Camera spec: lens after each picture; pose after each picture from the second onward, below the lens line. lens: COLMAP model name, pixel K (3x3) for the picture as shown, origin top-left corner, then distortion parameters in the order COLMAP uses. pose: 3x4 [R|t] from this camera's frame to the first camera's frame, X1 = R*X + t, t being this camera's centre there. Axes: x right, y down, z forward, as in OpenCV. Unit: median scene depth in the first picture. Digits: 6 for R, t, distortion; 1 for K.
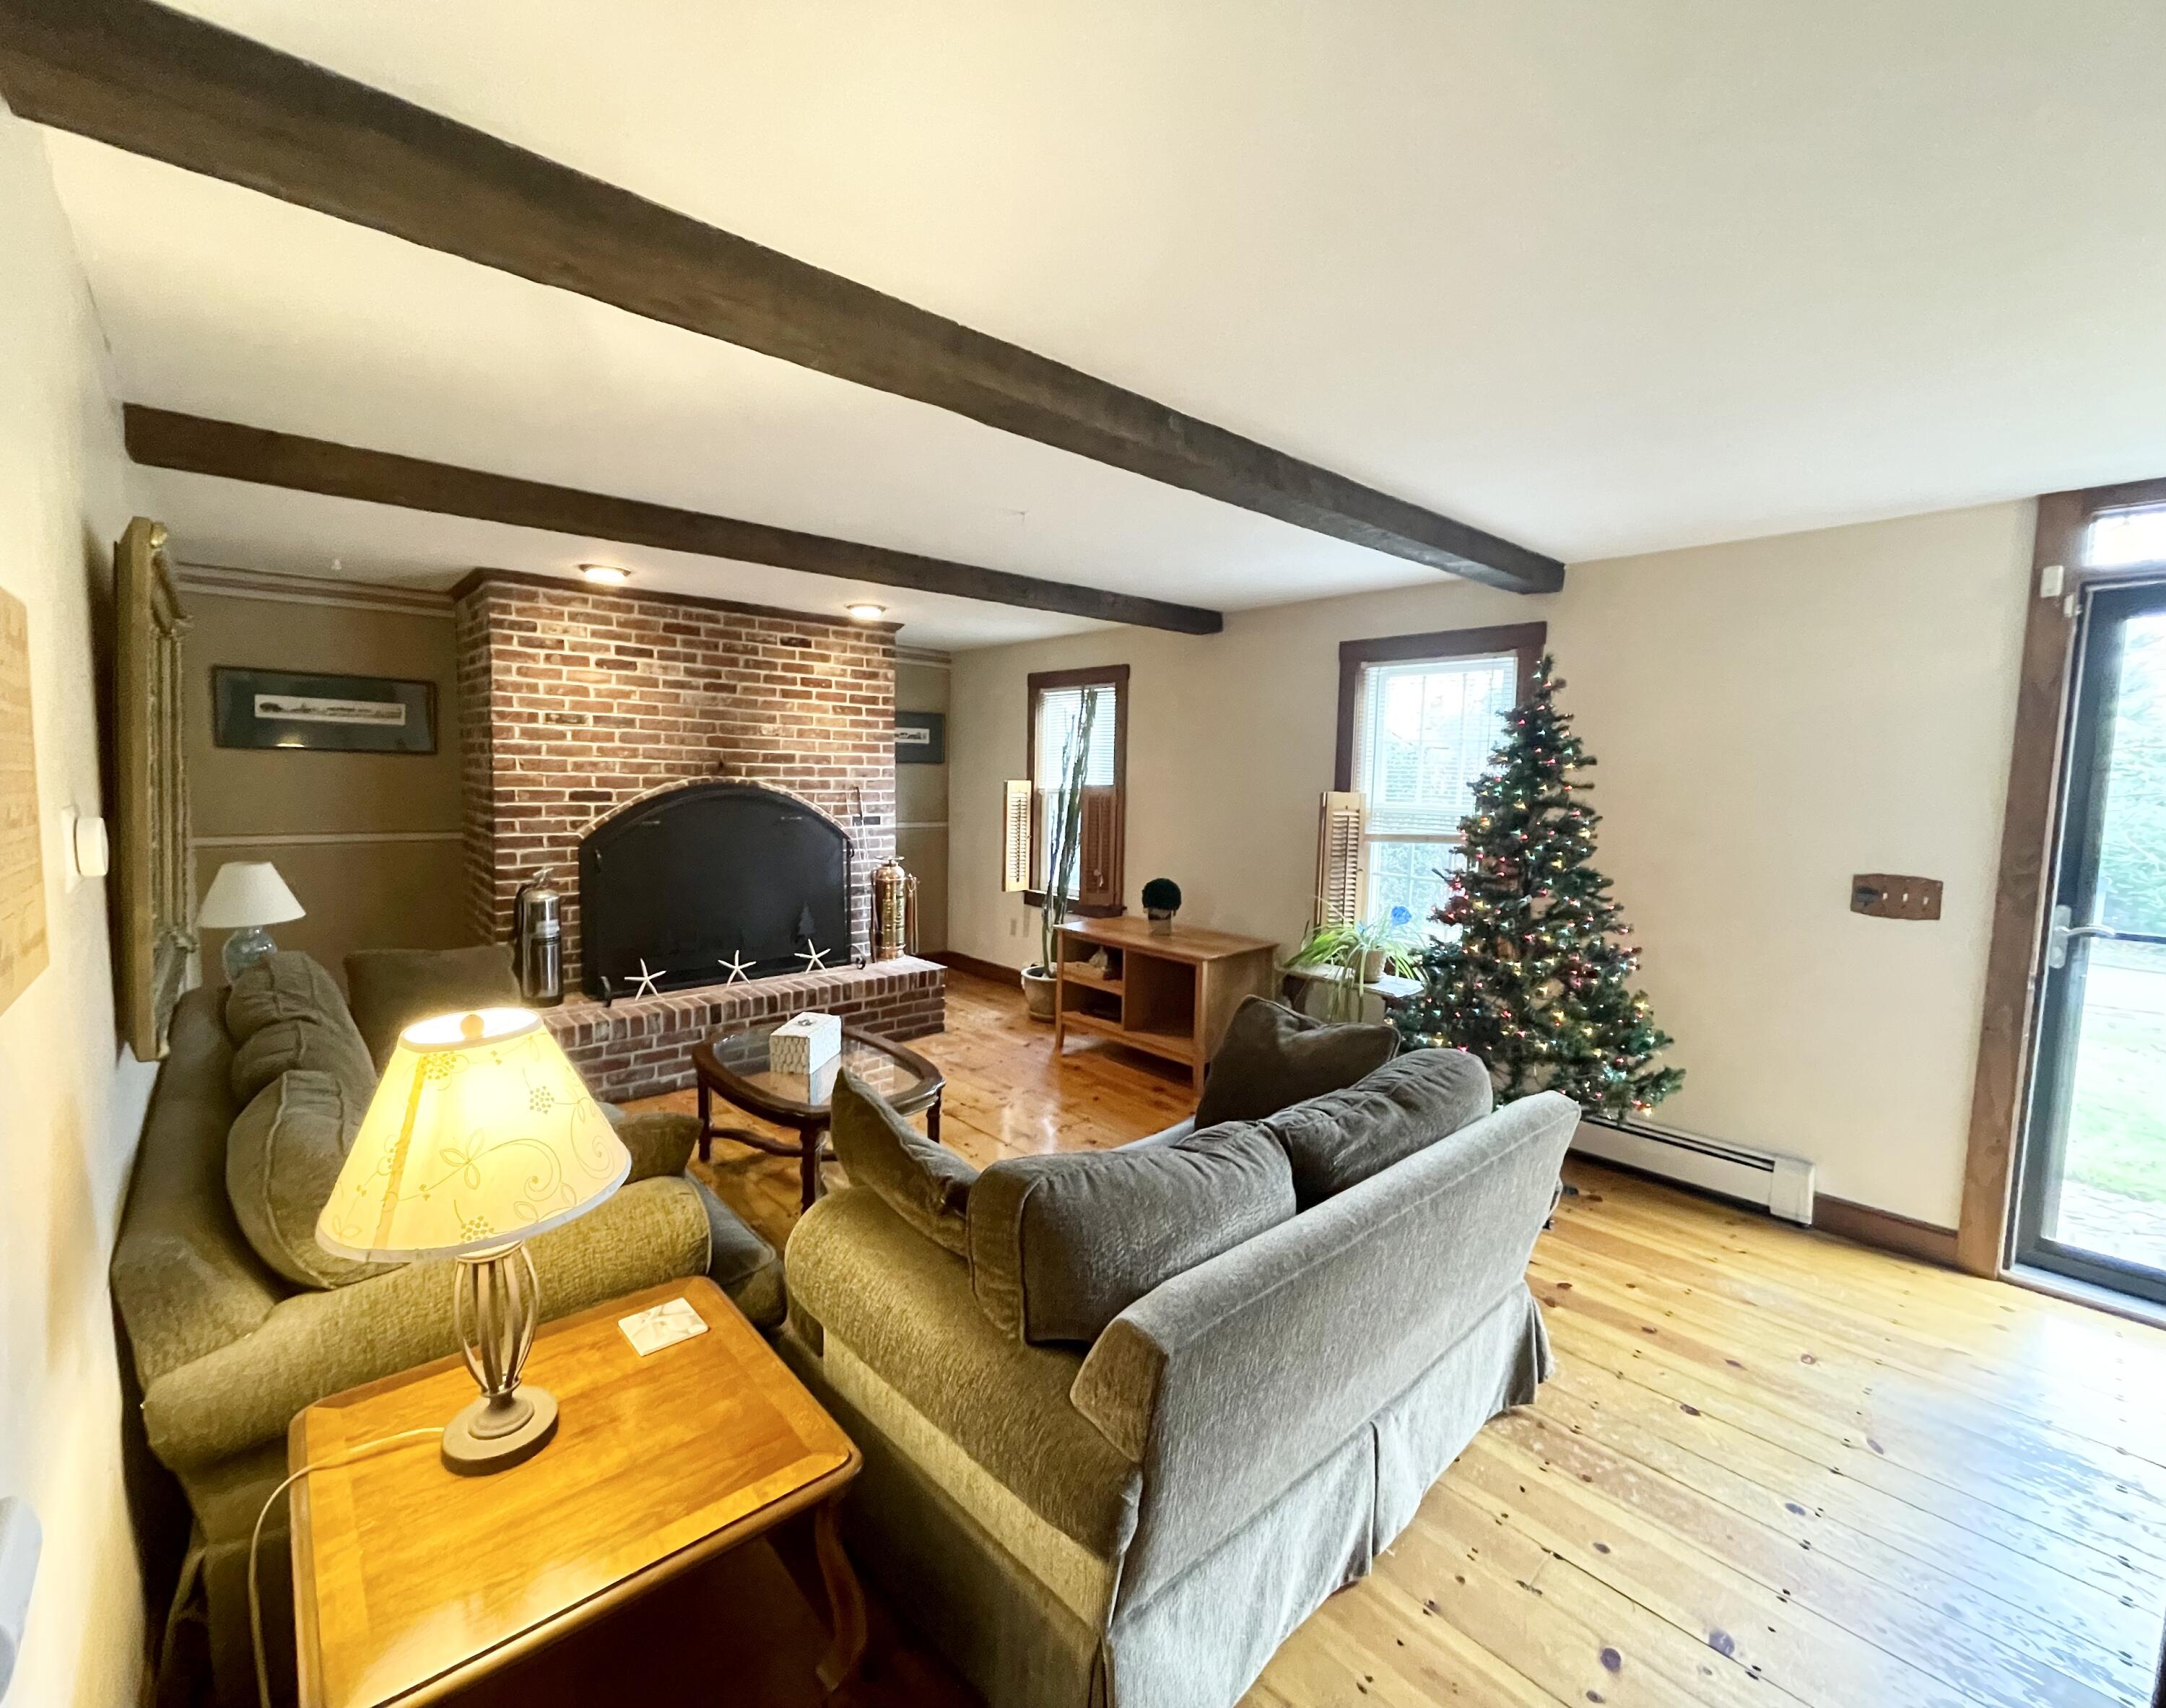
lens RADIAL K [[920.5, 0, 1025.6], [0, 920.5, 842.9], [0, 0, 1]] dist [-0.001390, -0.000324]
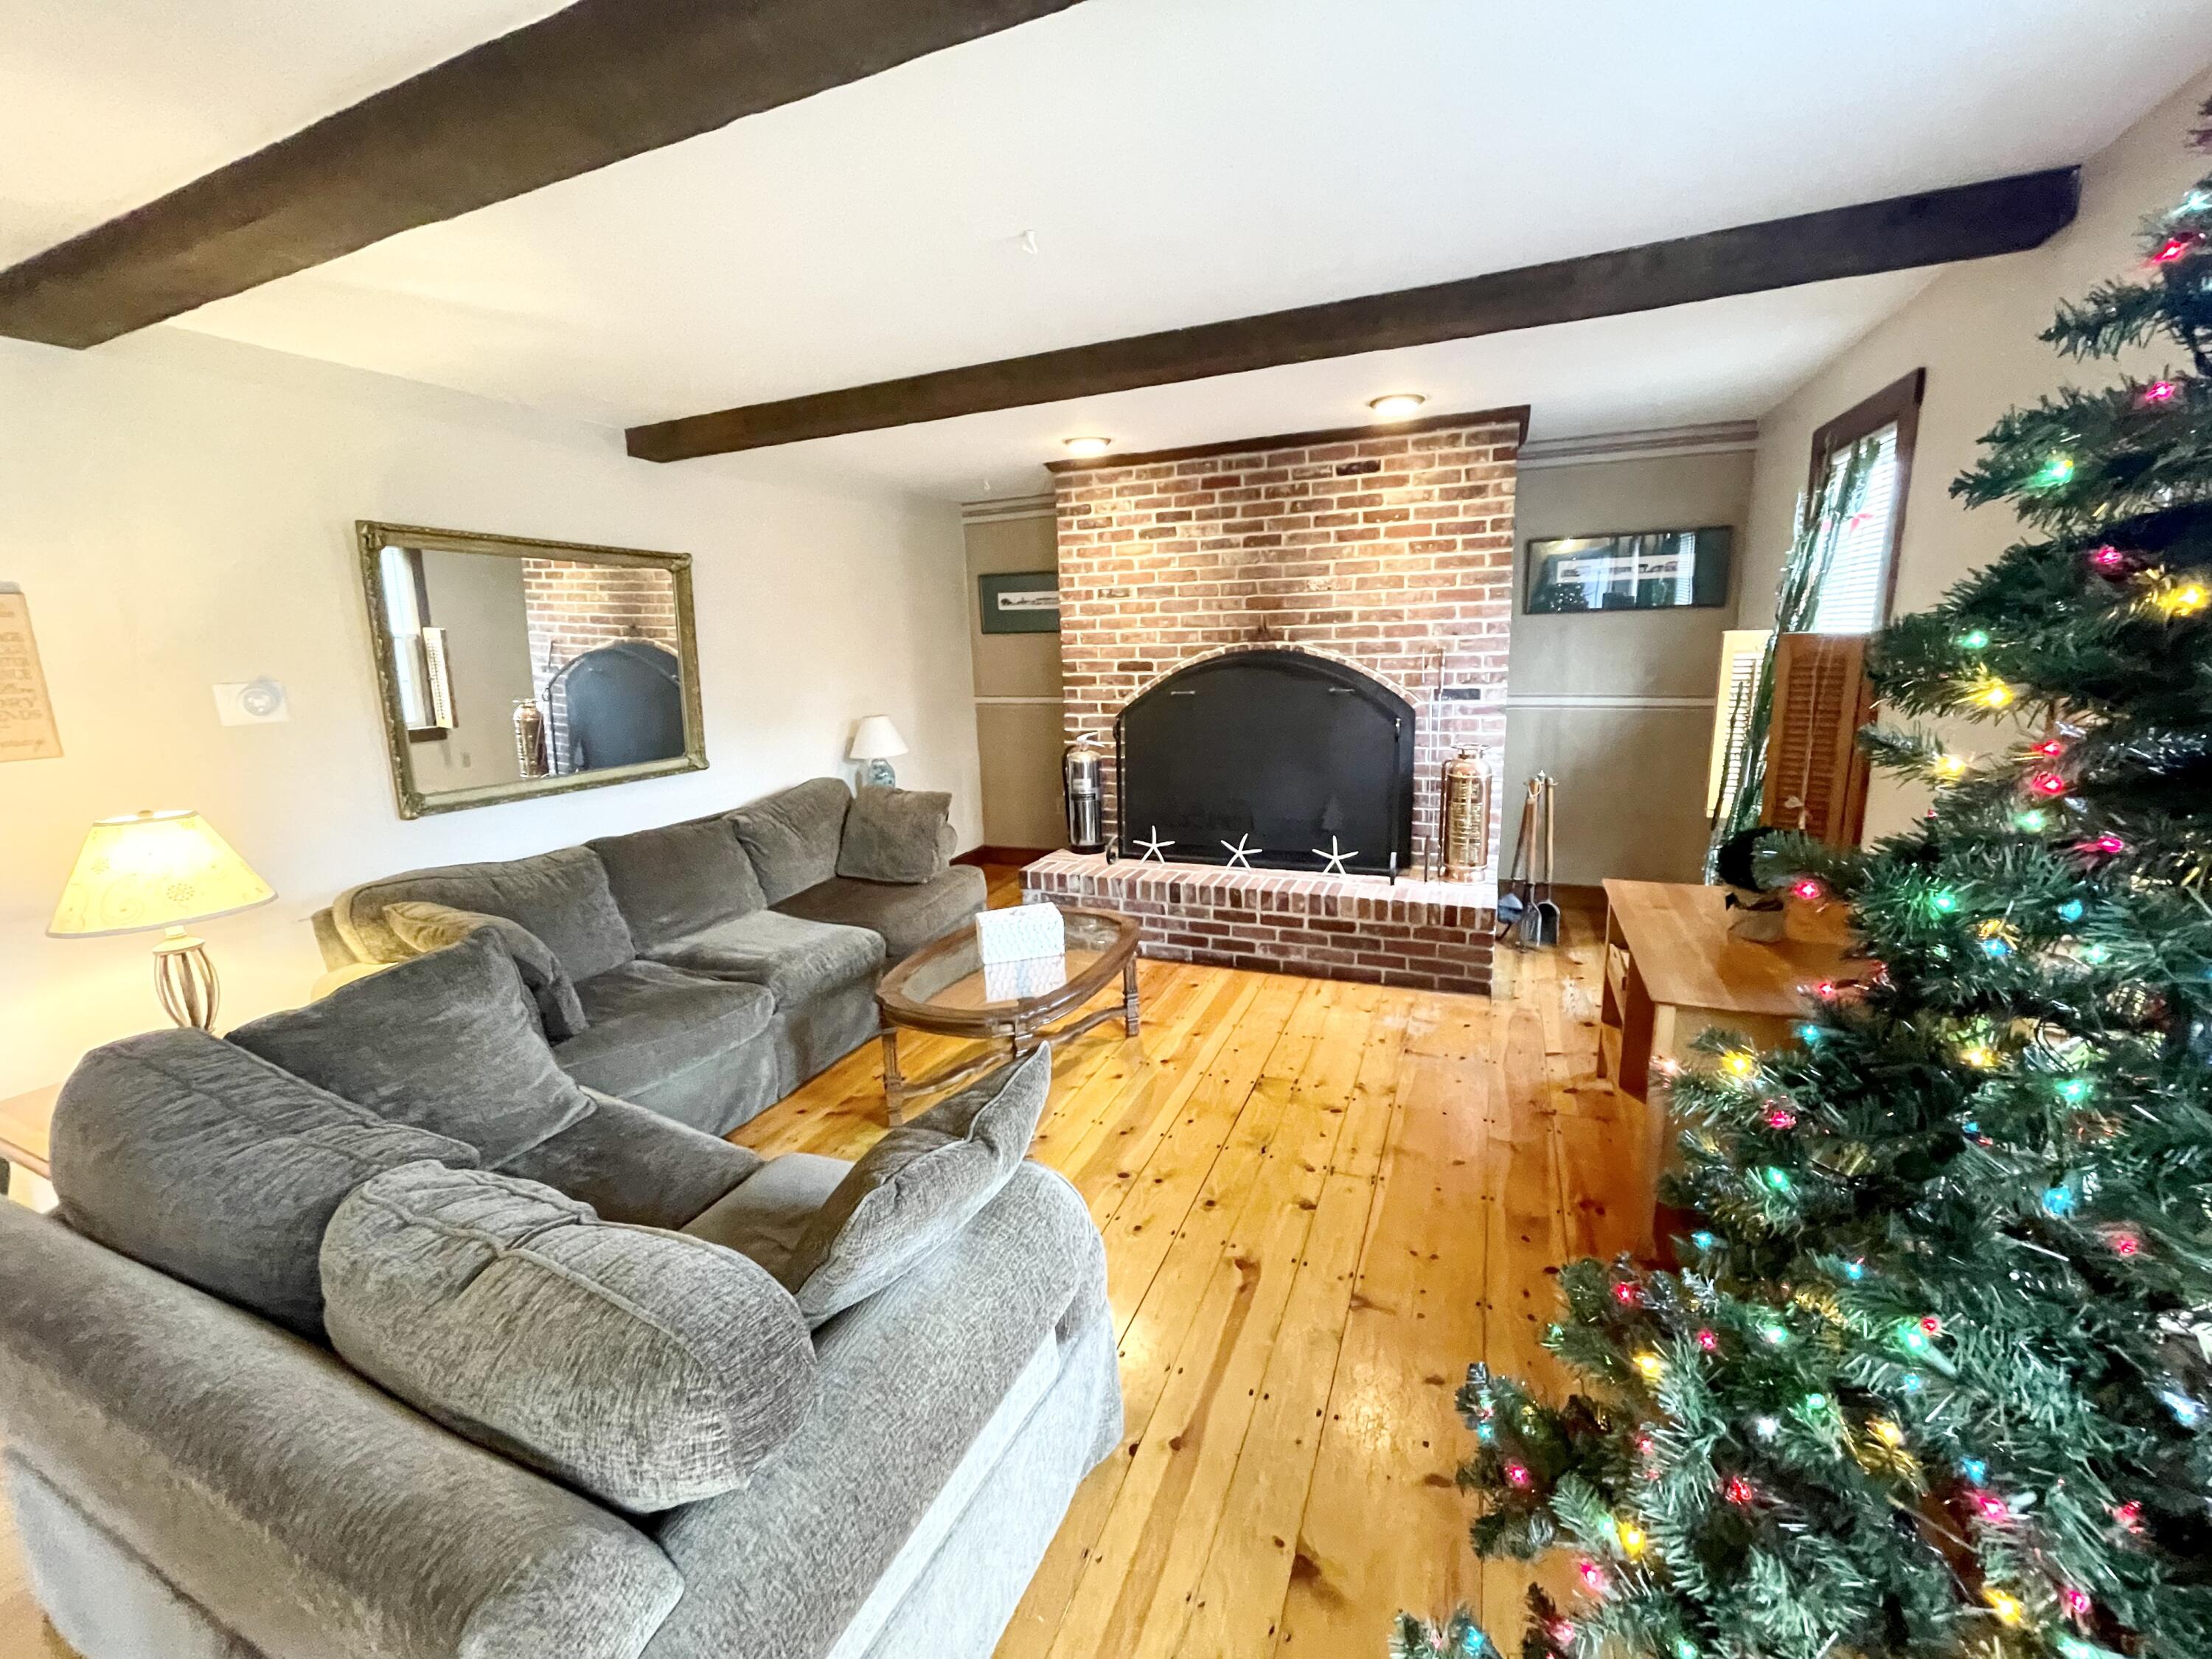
lens RADIAL K [[894.4, 0, 1097.2], [0, 894.4, 822.5], [0, 0, 1]] dist [0.004868, -0.003428]
pose [[0.438126, 0.147275, -0.886767, 0.417725], [-0.031199, 0.988384, 0.148737, -0.023559], [0.898372, -0.037499, 0.437632, 0.477741]]
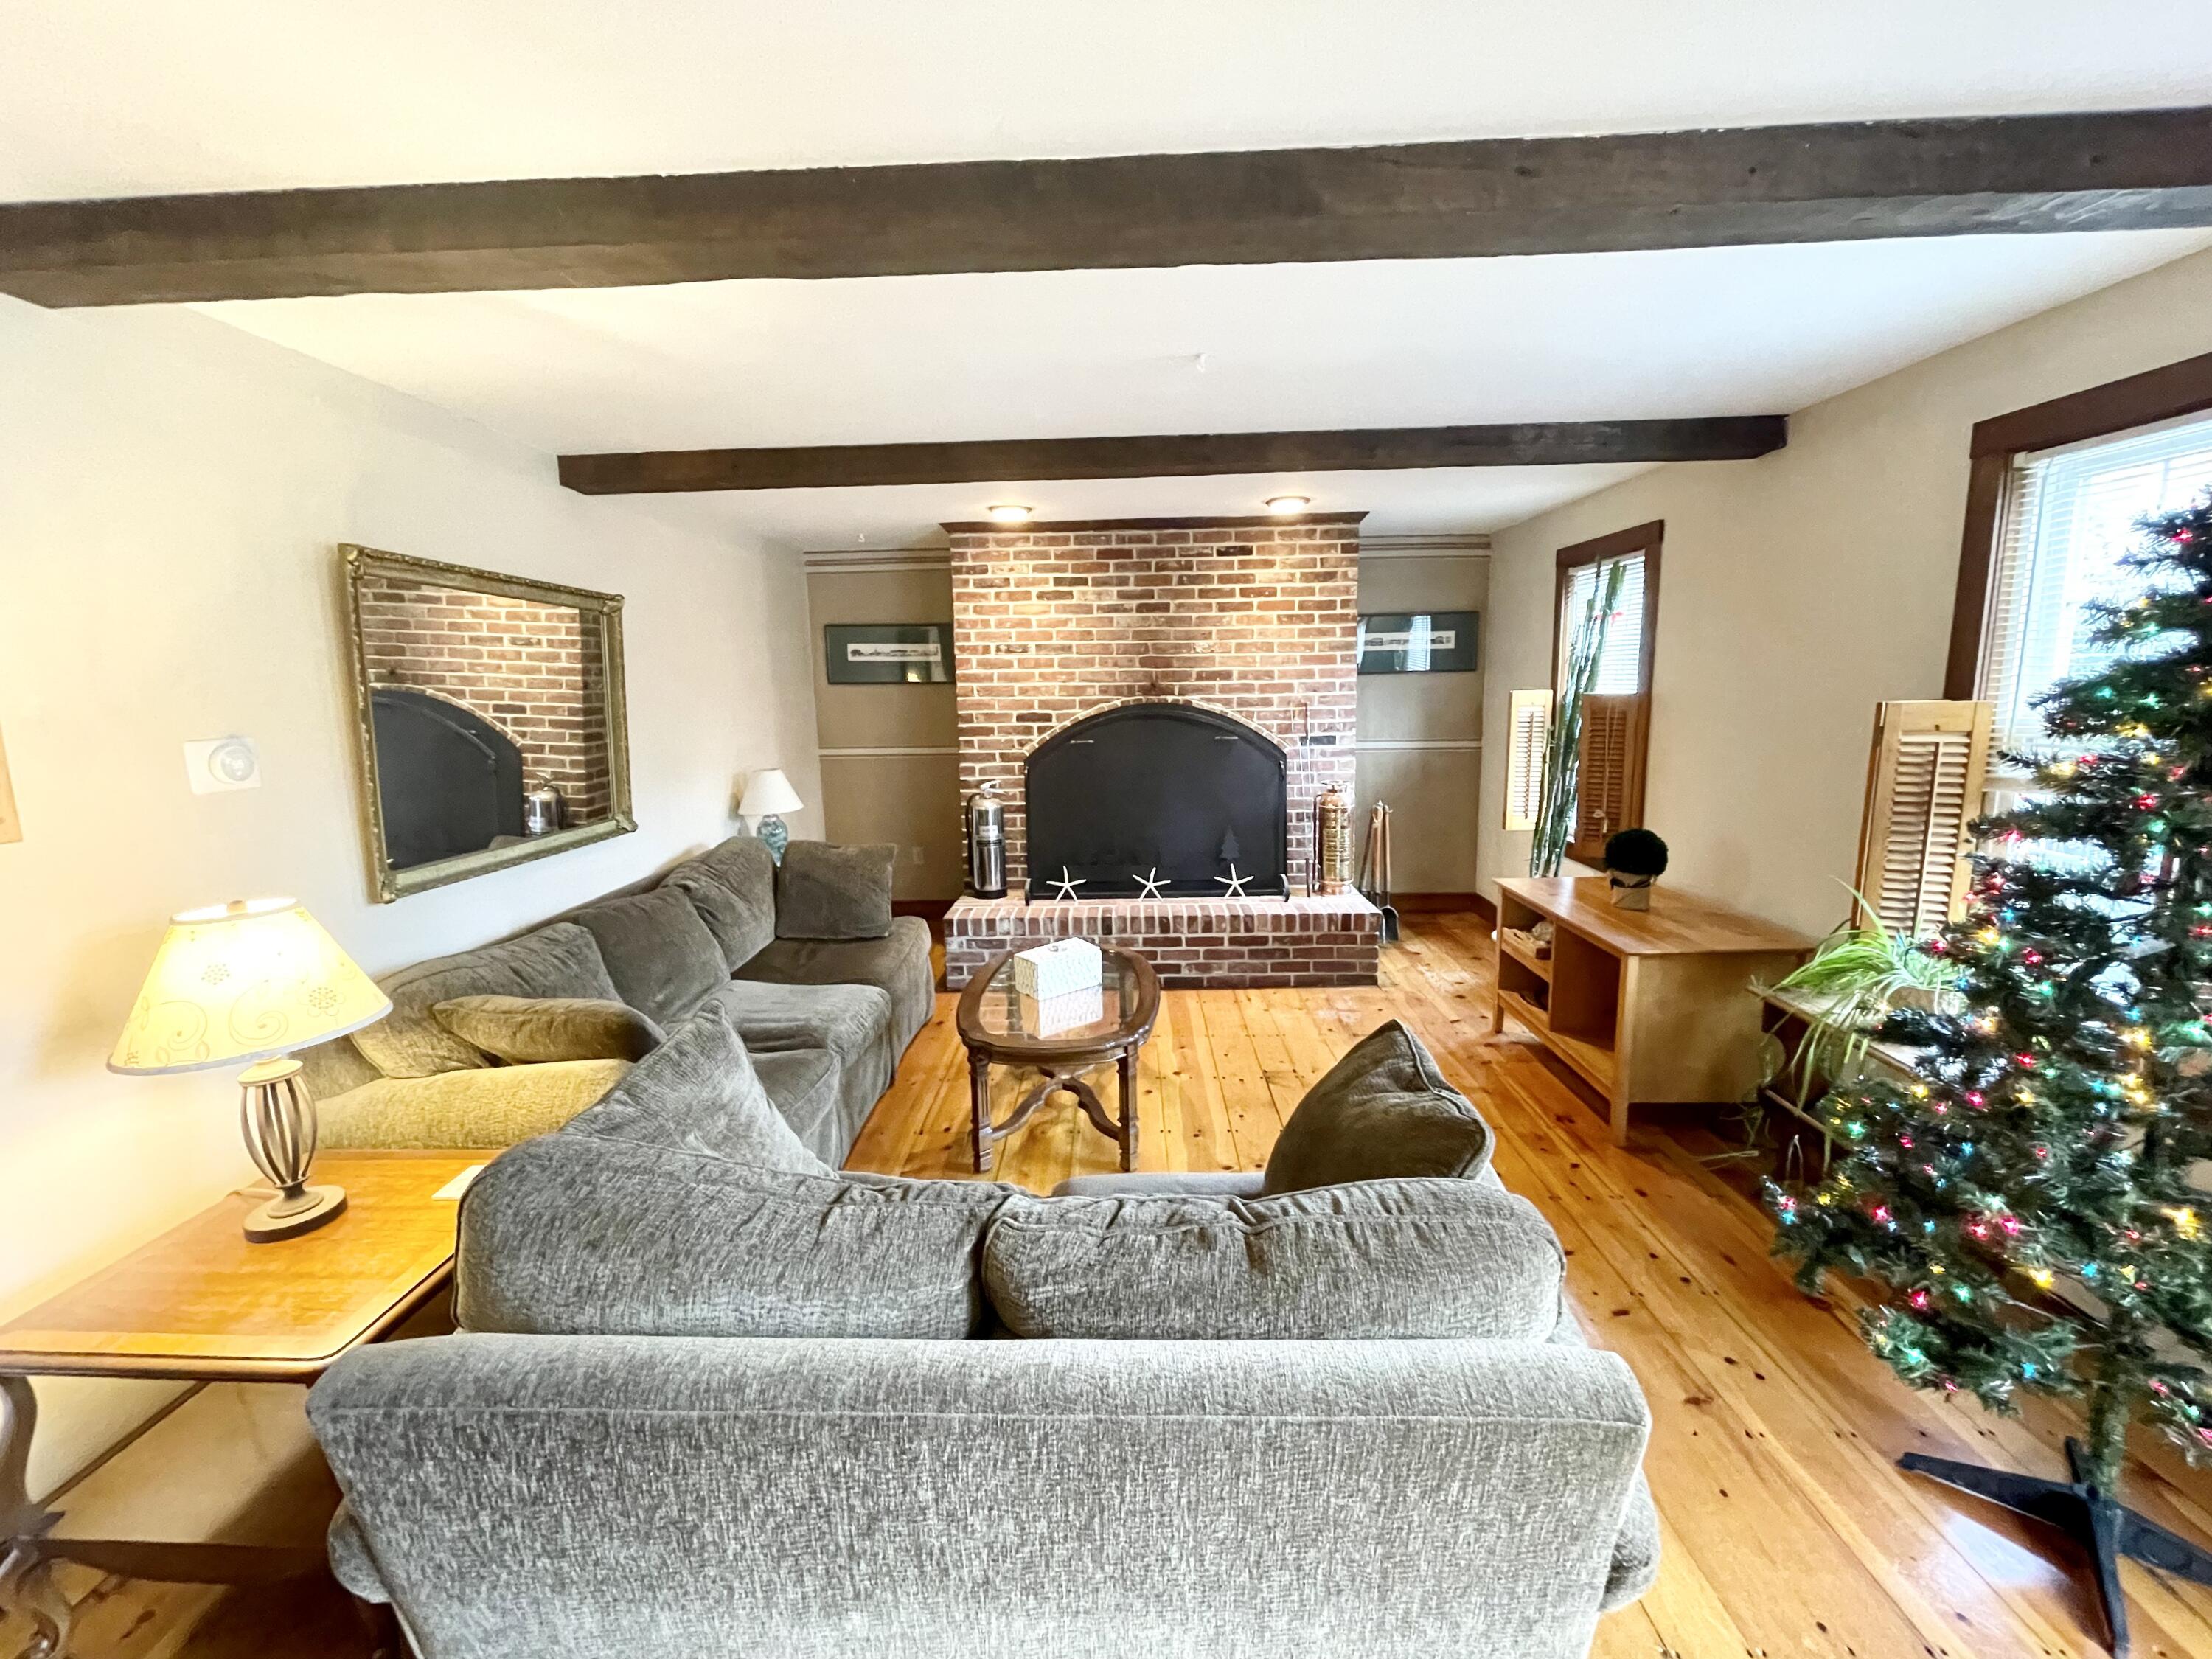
lens RADIAL K [[894.4, 0, 1097.2], [0, 894.4, 822.5], [0, 0, 1]] dist [0.004868, -0.003428]
pose [[0.742226, 0.070633, -0.666417, 0.300176], [-0.019602, 0.996293, 0.083765, -0.015300], [0.669863, -0.049109, 0.740859, 0.226358]]
